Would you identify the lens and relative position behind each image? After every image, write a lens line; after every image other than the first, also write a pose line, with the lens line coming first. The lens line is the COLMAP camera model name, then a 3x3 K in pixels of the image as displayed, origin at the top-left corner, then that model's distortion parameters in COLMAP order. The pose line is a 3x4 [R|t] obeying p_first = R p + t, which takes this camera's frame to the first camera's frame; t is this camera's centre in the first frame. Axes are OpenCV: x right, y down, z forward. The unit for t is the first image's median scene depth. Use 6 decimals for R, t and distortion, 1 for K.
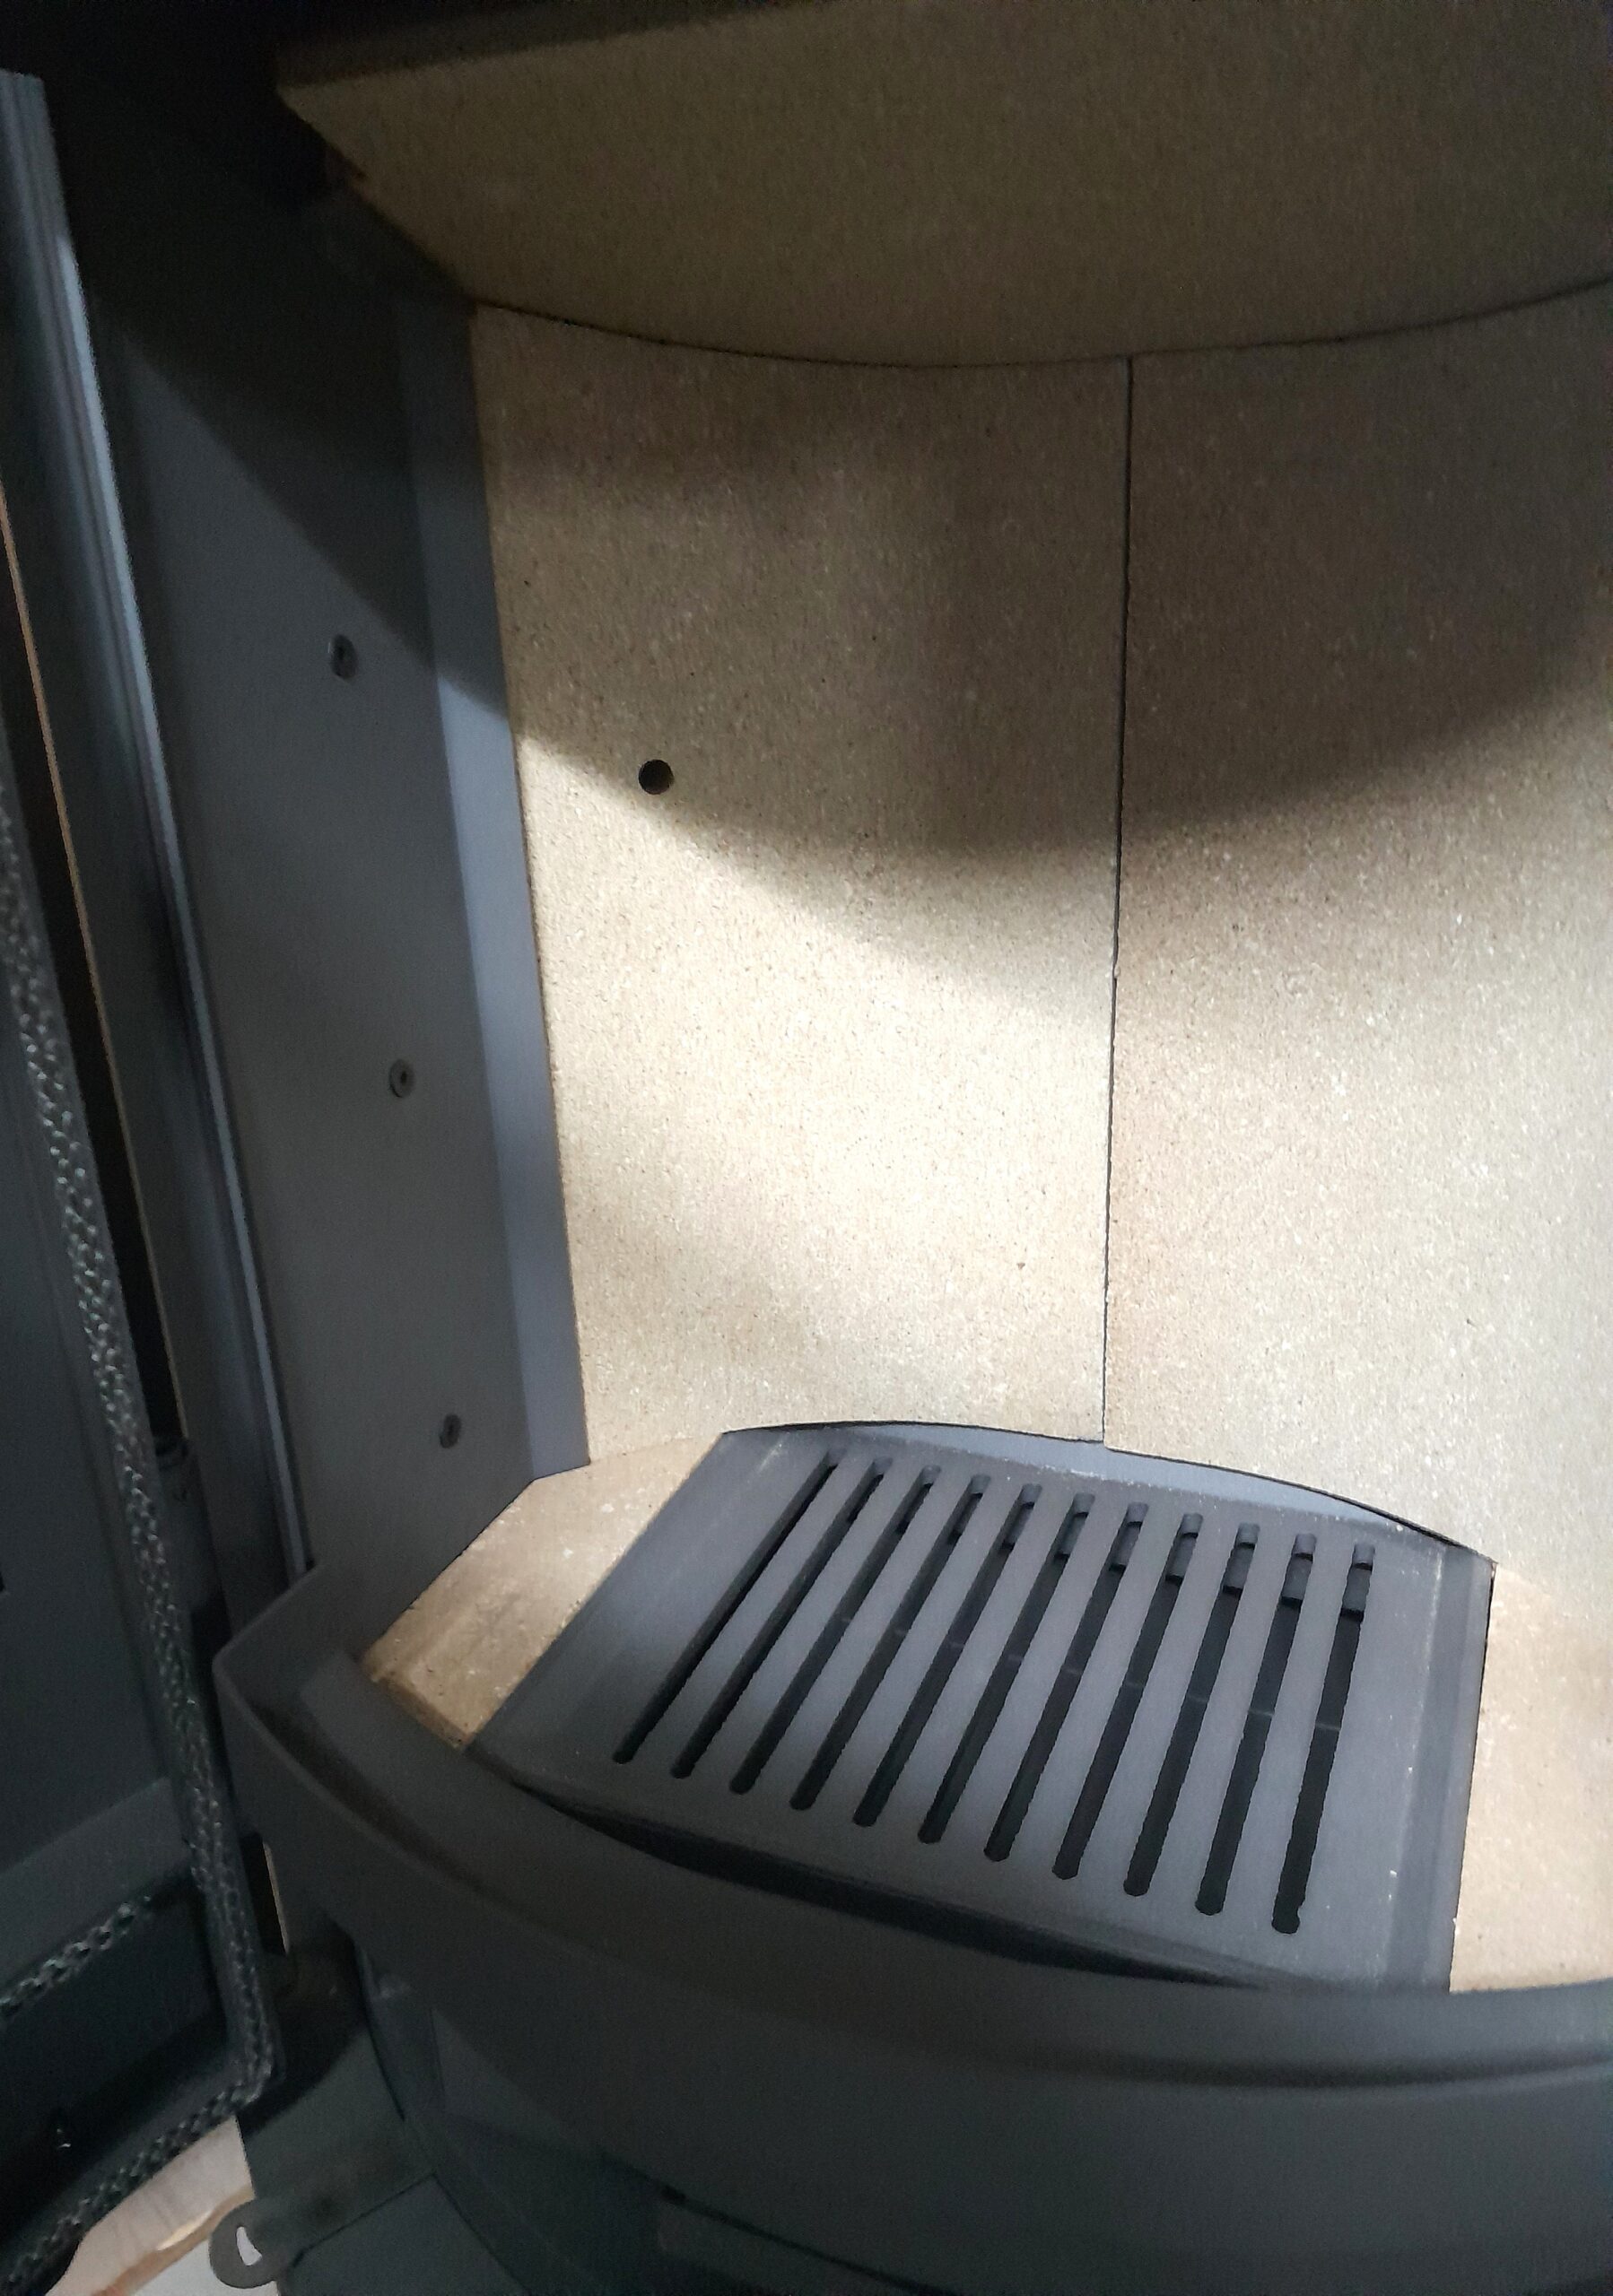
lens RADIAL K [[1799.9, 0, 684.2], [0, 1799.9, 1168.4], [0, 0, 1]] dist [0.008296, -0.009164]
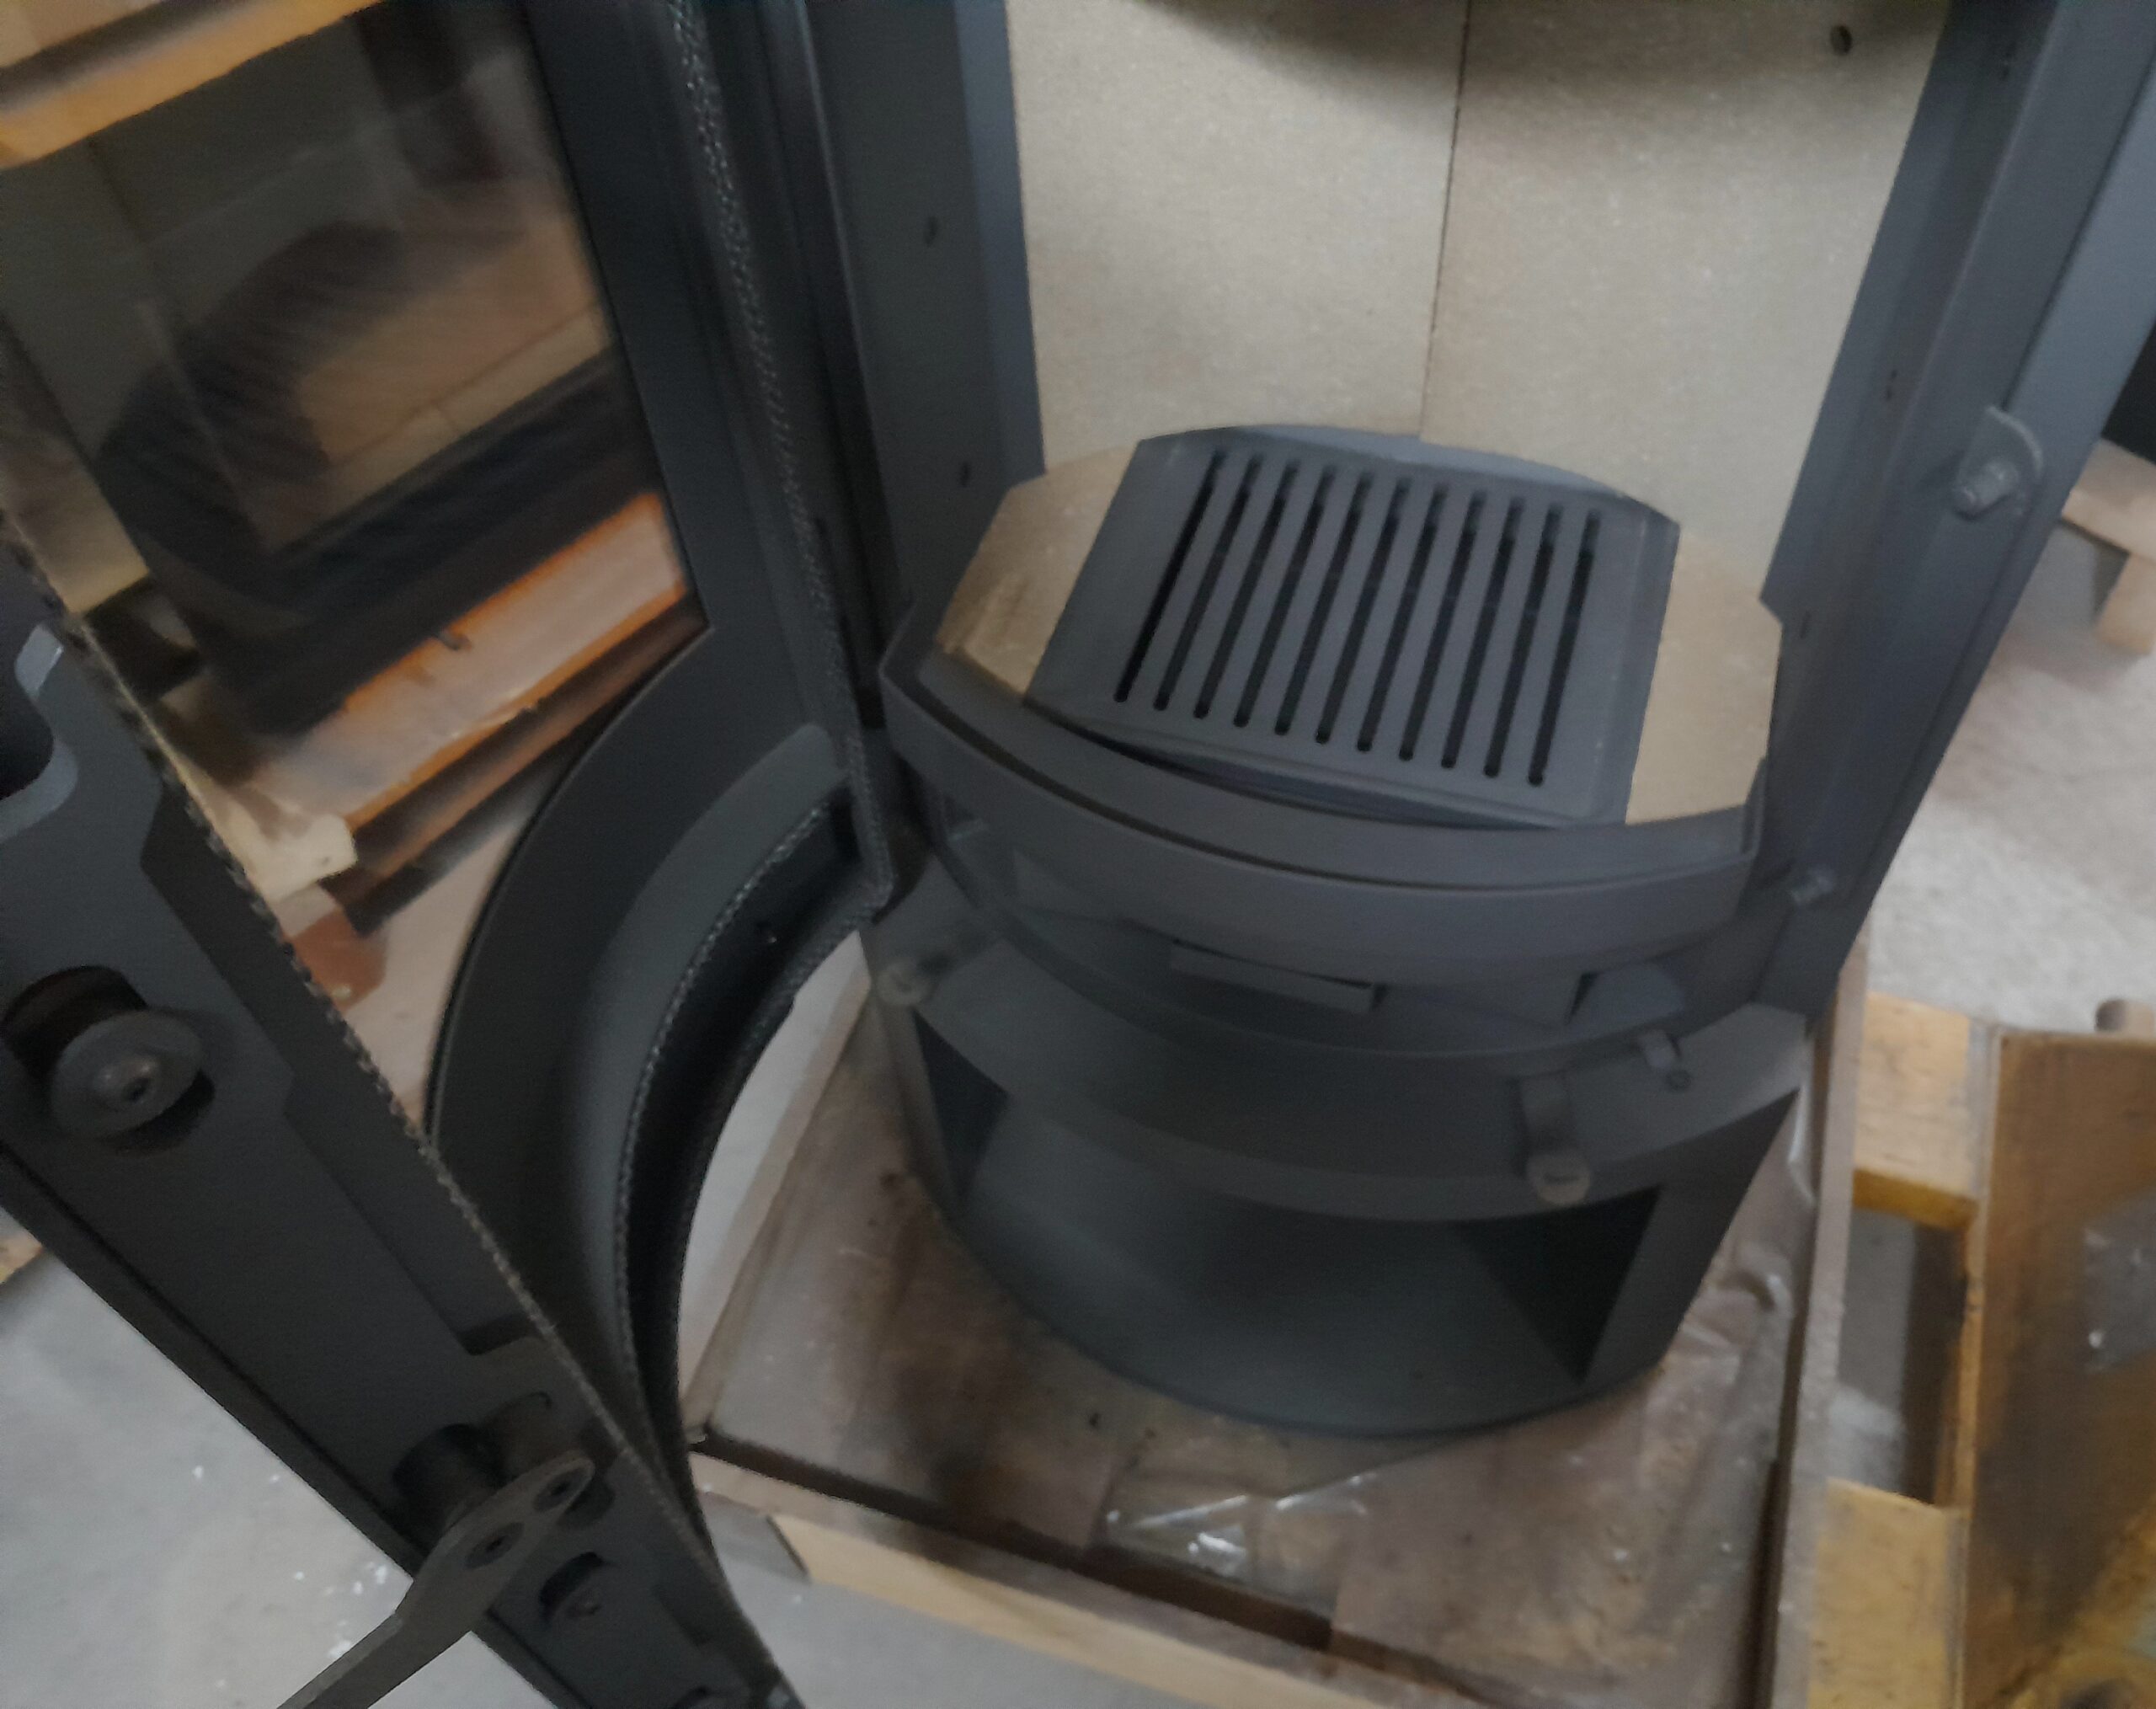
lens RADIAL K [[1874.1, 0, 1081.3], [0, 1874.1, 856.9], [0, 0, 1]] dist [-0.016637, -0.008412]
pose [[0.992326, -0.081477, 0.093013, -0.200406], [0.025908, 0.872515, 0.487900, -0.296715], [-0.120907, -0.481746, 0.867930, -0.398739]]
